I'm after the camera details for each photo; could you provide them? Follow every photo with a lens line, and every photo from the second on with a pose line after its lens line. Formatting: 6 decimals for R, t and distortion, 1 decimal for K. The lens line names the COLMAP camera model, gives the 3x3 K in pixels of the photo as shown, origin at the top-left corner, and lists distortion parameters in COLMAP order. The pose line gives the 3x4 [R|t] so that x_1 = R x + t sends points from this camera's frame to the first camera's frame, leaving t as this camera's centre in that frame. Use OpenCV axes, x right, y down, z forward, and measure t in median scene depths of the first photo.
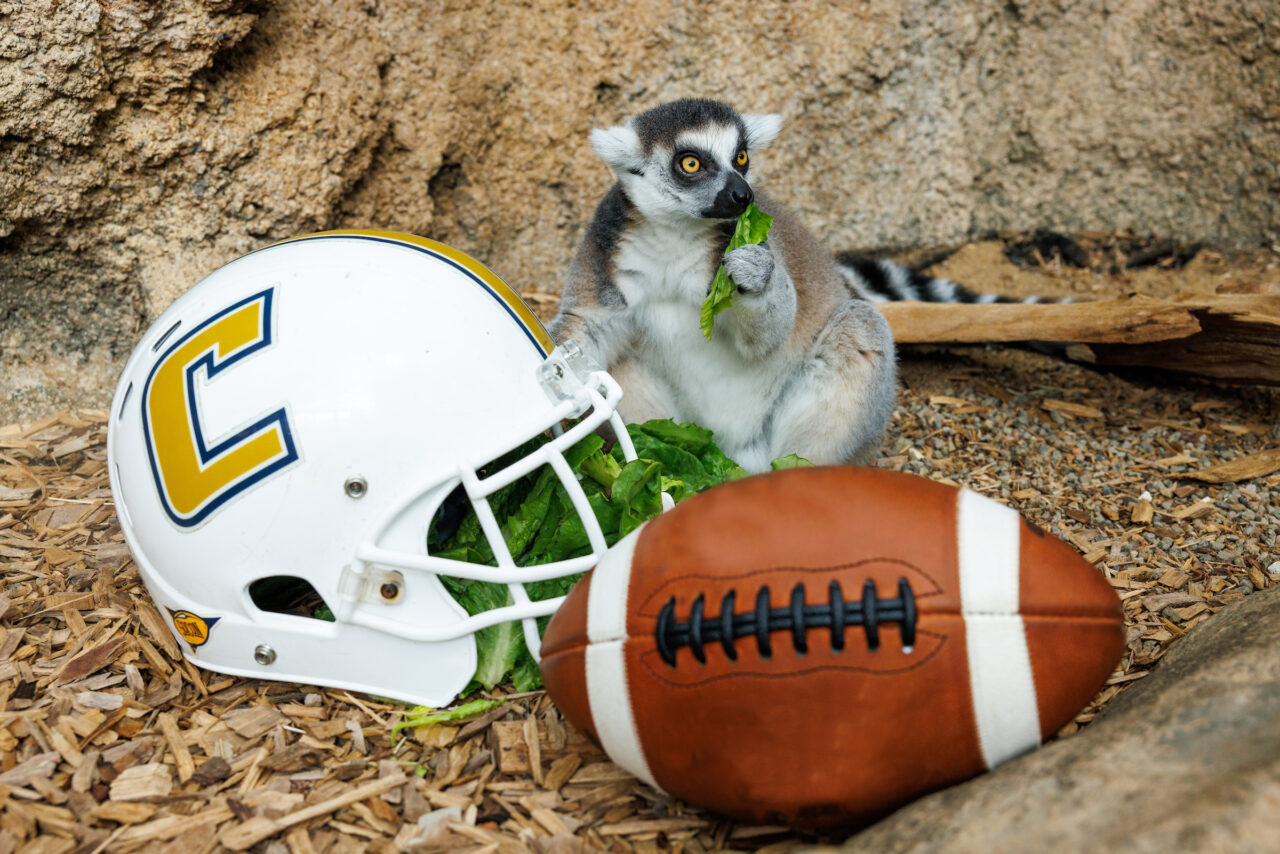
lens RADIAL K [[1556.5, 0, 640.0], [0, 1556.5, 427.0], [0, 0, 1]] dist [0.011745, 0.025549]
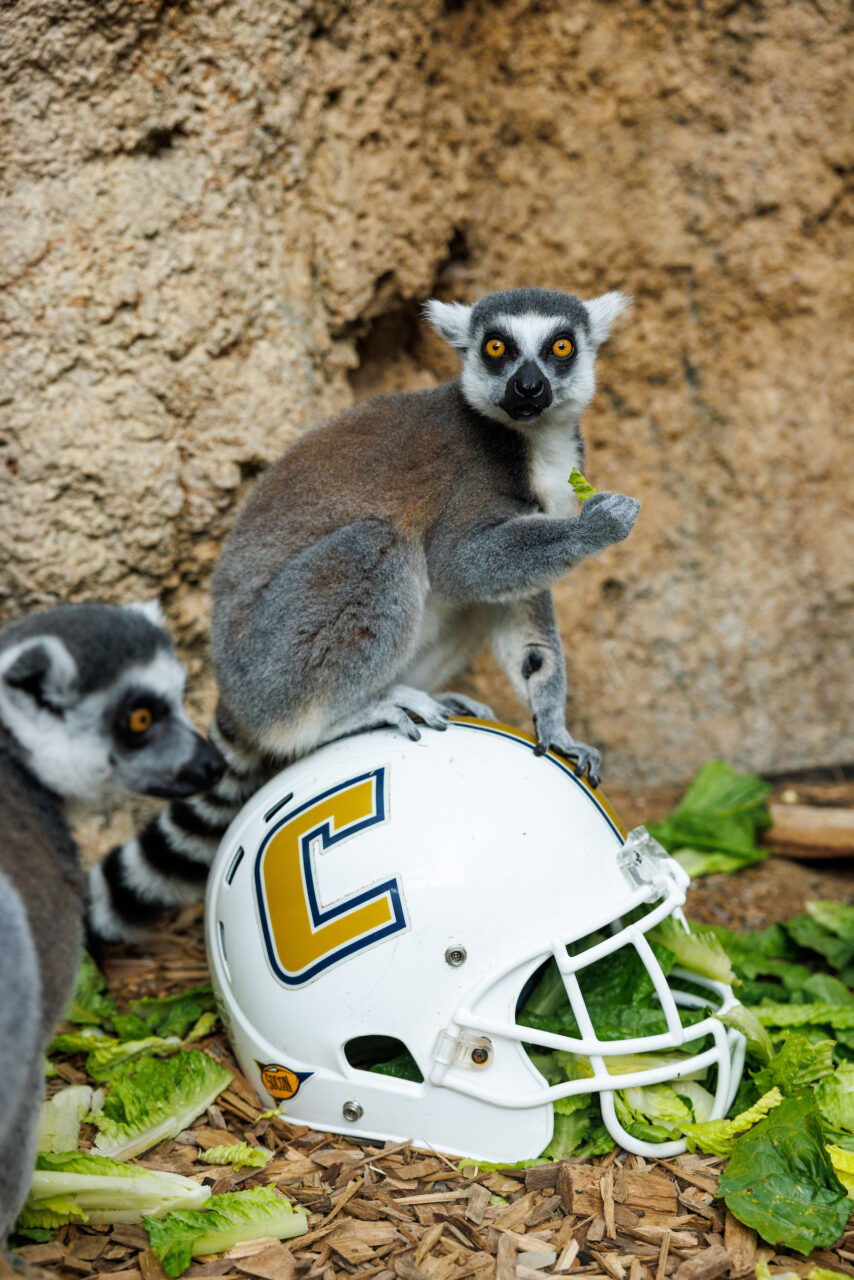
lens RADIAL K [[1859.7, 0, 406.9], [0, 1859.7, 633.7], [0, 0, 1]] dist [0.052107, -0.017514]
pose [[0.996975, 0.053015, -0.056836, -0.101935], [-0.062305, 0.982299, -0.176653, 0.038008], [0.046465, 0.179660, 0.982631, -0.209359]]
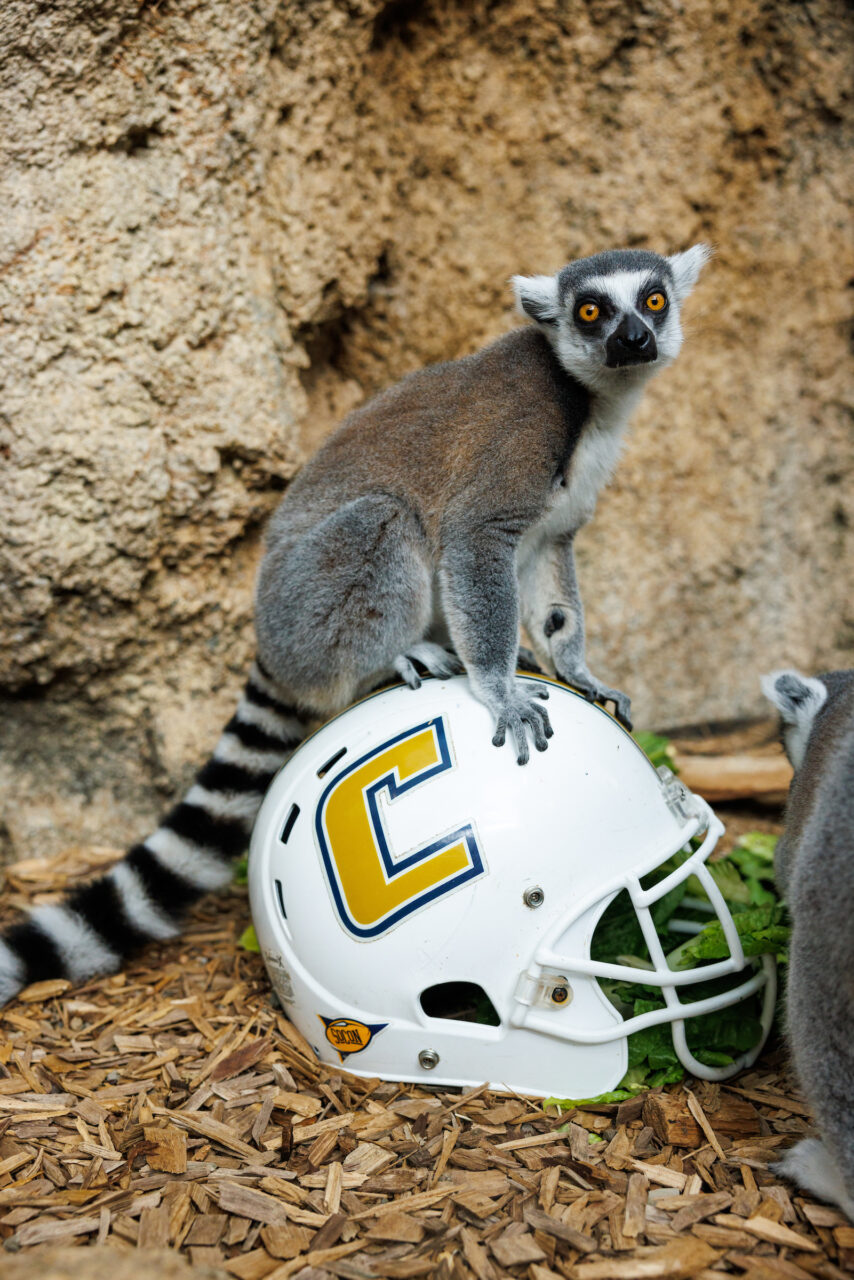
lens RADIAL K [[1451.2, 0, 401.0], [0, 1451.2, 643.1], [0, 0, 1]] dist [0.018478, 0.029081]
pose [[0.995108, 0.016186, 0.097456, -0.249131], [0.003287, 0.980516, -0.196411, 0.047387], [-0.098737, 0.195771, 0.975666, -0.011192]]
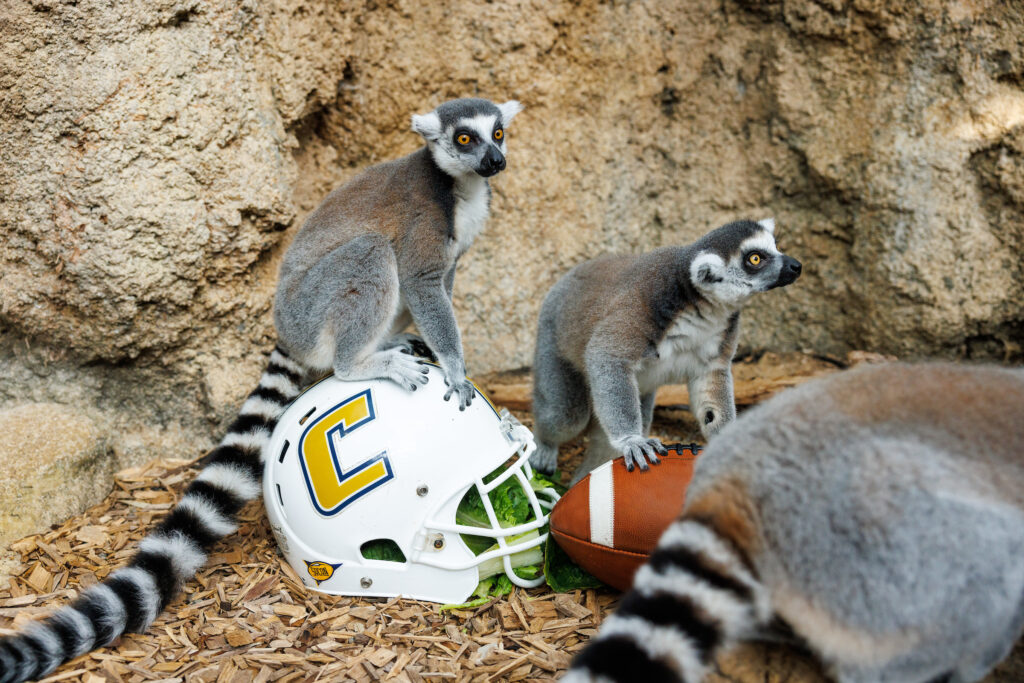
lens RADIAL K [[1138.7, 0, 510.9], [0, 1138.7, 333.6], [0, 0, 1]] dist [0.002654, 0.028890]
pose [[0.982013, -0.011991, 0.188430, -0.225793], [0.035742, 0.991743, -0.123159, 0.019918], [-0.185398, 0.127678, 0.974334, -0.289517]]
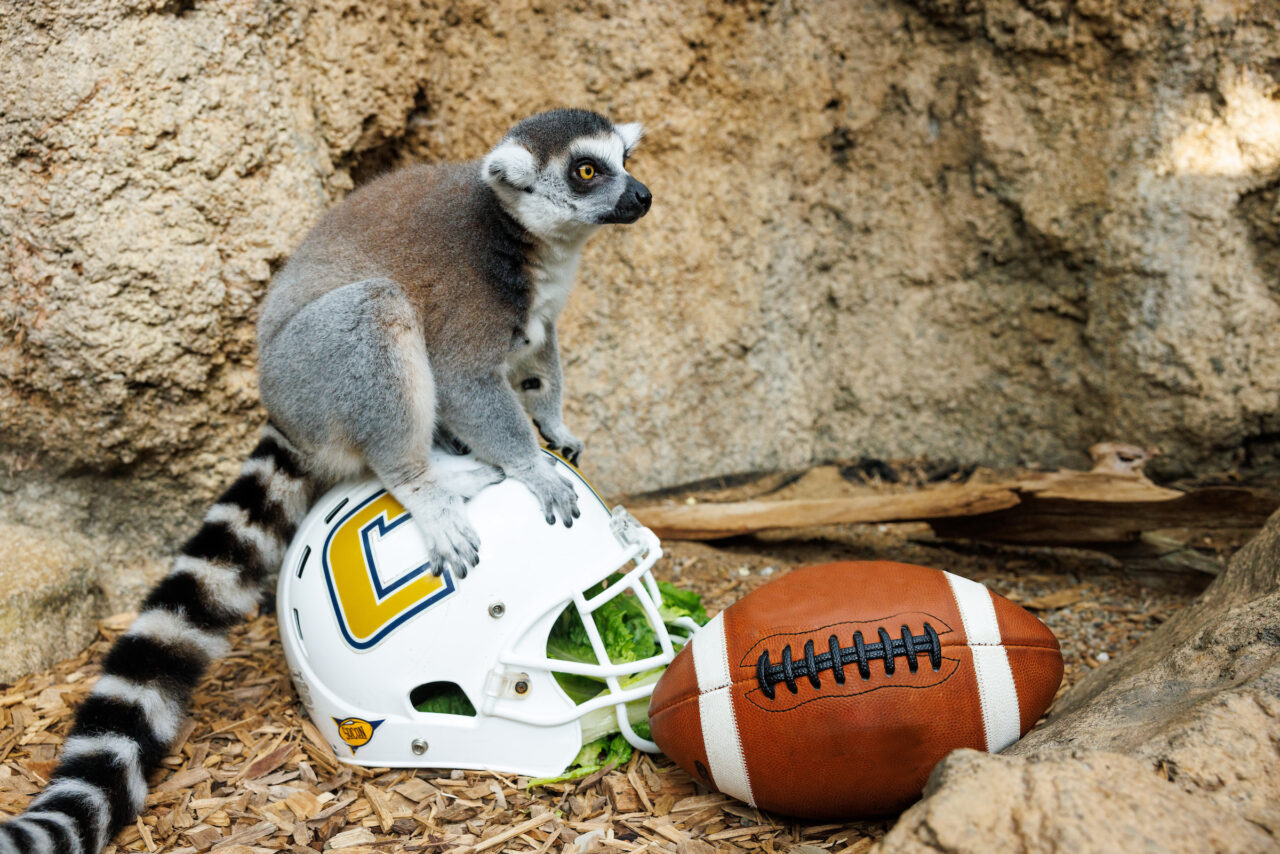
lens RADIAL K [[1307.8, 0, 636.1], [0, 1307.8, 428.3], [0, 0, 1]] dist [0.021919, 0.019722]
pose [[0.986739, -0.022327, 0.160773, -0.161581], [0.053270, 0.980178, -0.190820, 0.074893], [-0.153326, 0.196854, 0.968369, -0.107185]]
